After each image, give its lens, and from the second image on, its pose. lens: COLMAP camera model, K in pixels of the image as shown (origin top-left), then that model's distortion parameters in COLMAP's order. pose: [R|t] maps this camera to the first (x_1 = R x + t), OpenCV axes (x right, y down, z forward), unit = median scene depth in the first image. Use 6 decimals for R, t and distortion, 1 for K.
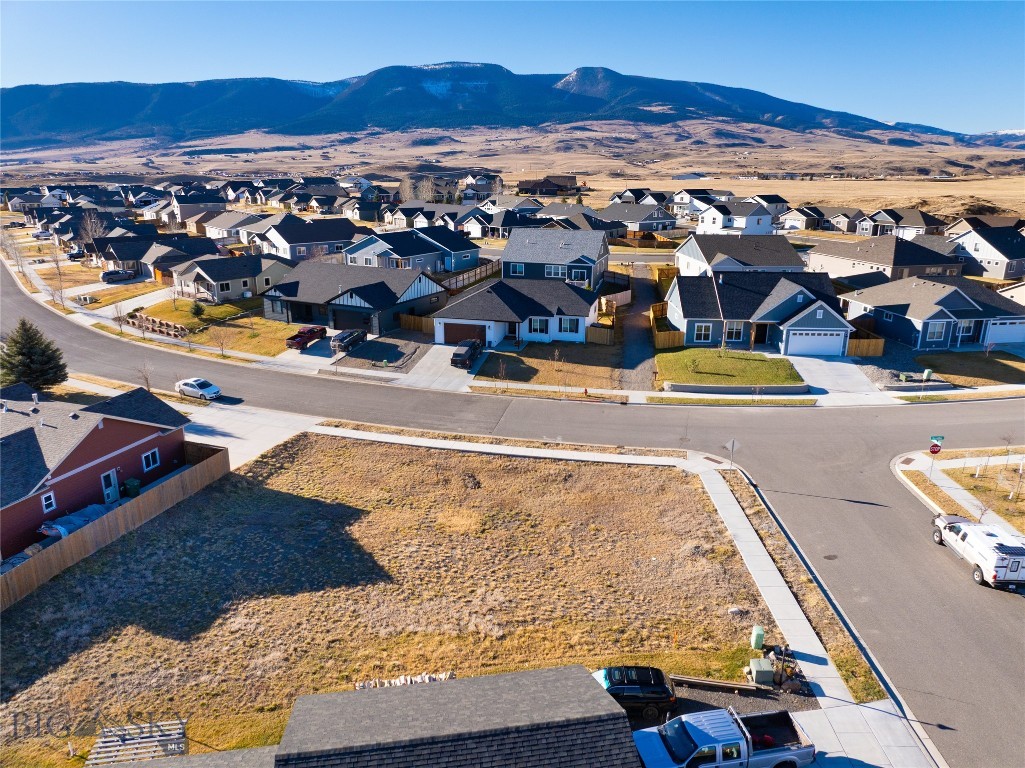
lens RADIAL K [[724.1, 0, 512.5], [0, 724.1, 384.0], [0, 0, 1]] dist [-0.037578, 0.002555]
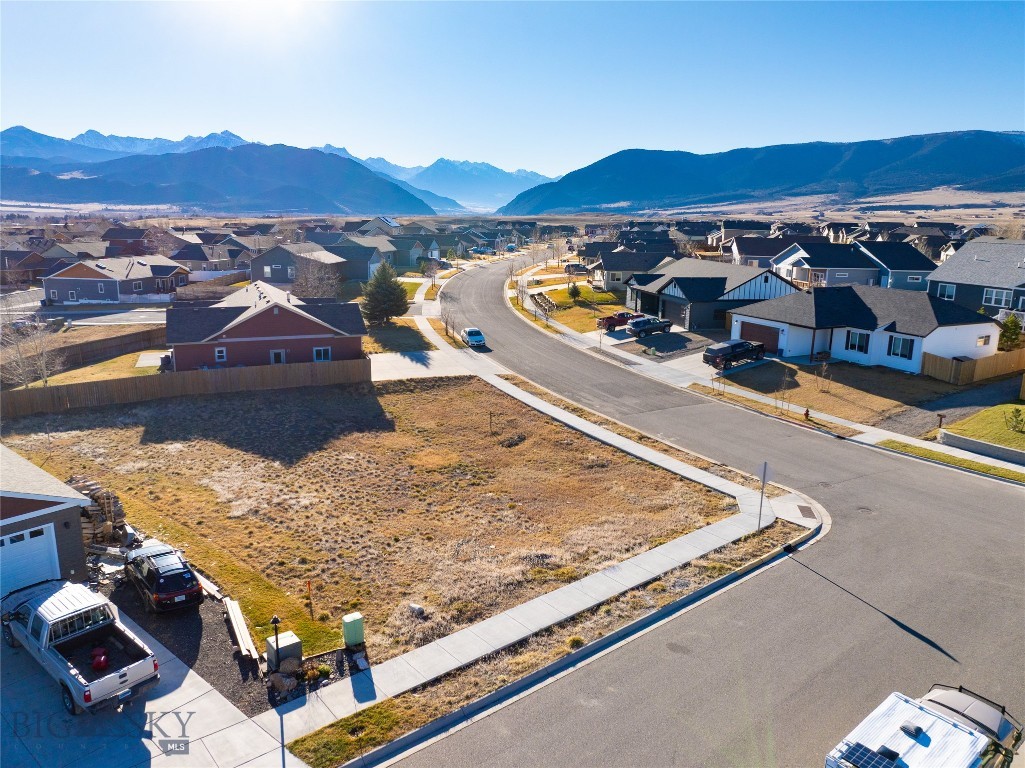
lens RADIAL K [[730.6, 0, 512.5], [0, 730.6, 384.0], [0, 0, 1]] dist [-0.037264, -0.001760]
pose [[0.650334, 0.178026, -0.738494, 0.568360], [-0.234564, 0.971706, 0.027683, 0.039866], [0.722527, 0.155221, 0.673692, 0.368239]]
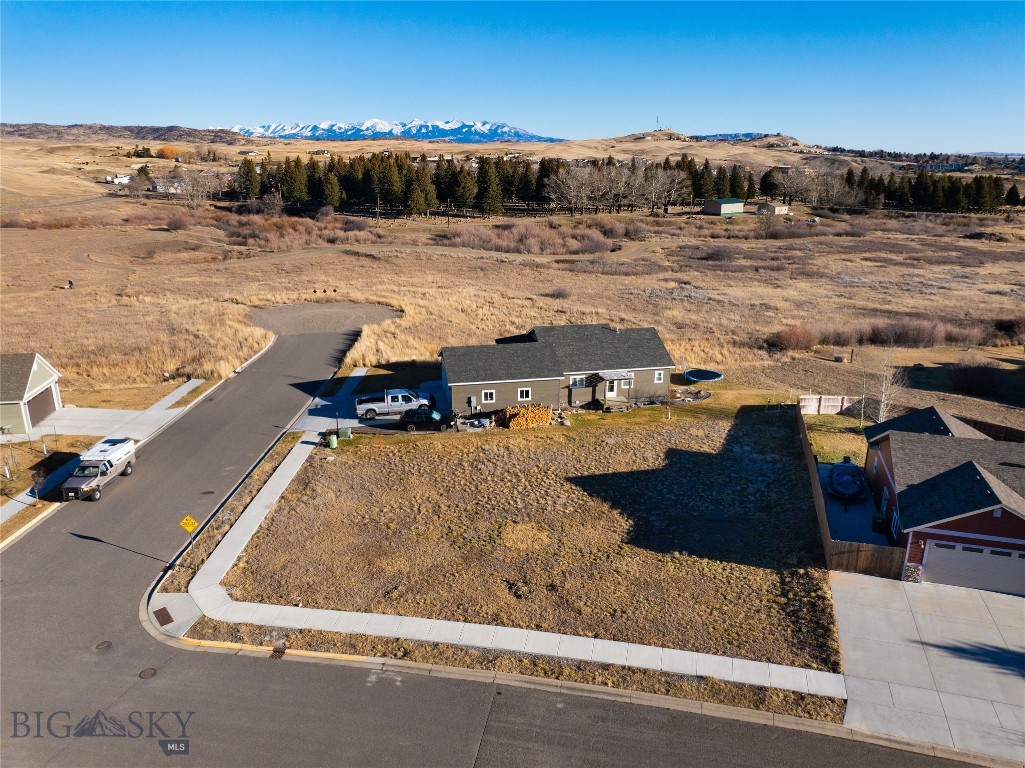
lens RADIAL K [[730.6, 0, 512.5], [0, 730.6, 384.0], [0, 0, 1]] dist [-0.037264, -0.001760]
pose [[-0.999938, 0.004697, -0.010129, -0.042615], [-0.001947, 0.819973, 0.572399, -0.464463], [0.010994, 0.572383, -0.819912, 1.448300]]
